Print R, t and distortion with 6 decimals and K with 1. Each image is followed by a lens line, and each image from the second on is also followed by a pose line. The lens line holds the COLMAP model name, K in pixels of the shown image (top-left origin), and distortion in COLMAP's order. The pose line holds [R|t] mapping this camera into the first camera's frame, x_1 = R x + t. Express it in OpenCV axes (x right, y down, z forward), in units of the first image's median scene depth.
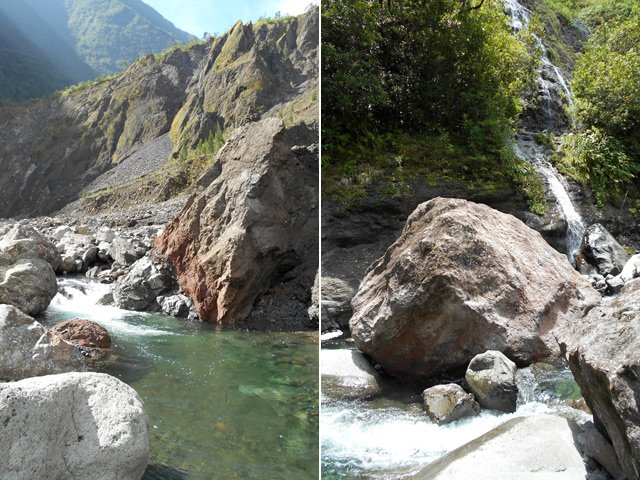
lens RADIAL K [[475.6, 0, 320.0], [0, 475.6, 240.0], [0, 0, 1]] dist [-0.034720, -0.005997]
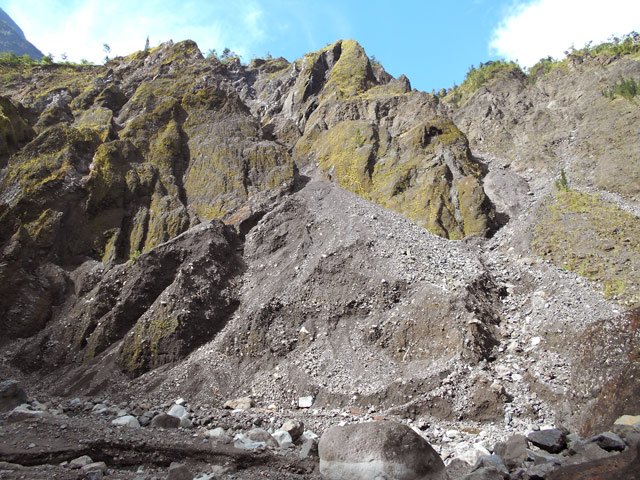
lens RADIAL K [[475.6, 0, 320.0], [0, 475.6, 240.0], [0, 0, 1]] dist [-0.034720, -0.005997]
pose [[0.854065, 0.115323, 0.507221, -0.514025], [0.011751, 0.970588, -0.240461, -0.044841], [-0.520033, 0.211330, 0.827590, 0.556536]]
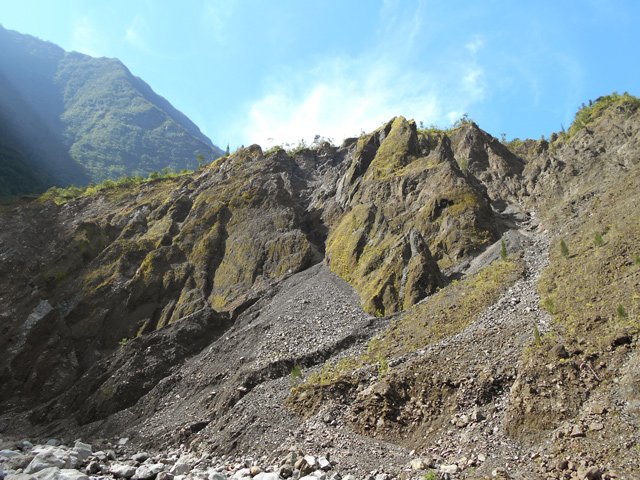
lens RADIAL K [[543.6, 0, 366.2], [0, 543.6, 240.1], [0, 0, 1]] dist [-0.042388, 0.009748]
pose [[0.979449, 0.082285, 0.184145, -0.360971], [-0.013026, 0.936896, -0.349366, -0.031835], [-0.201273, 0.339788, 0.918713, 0.377981]]
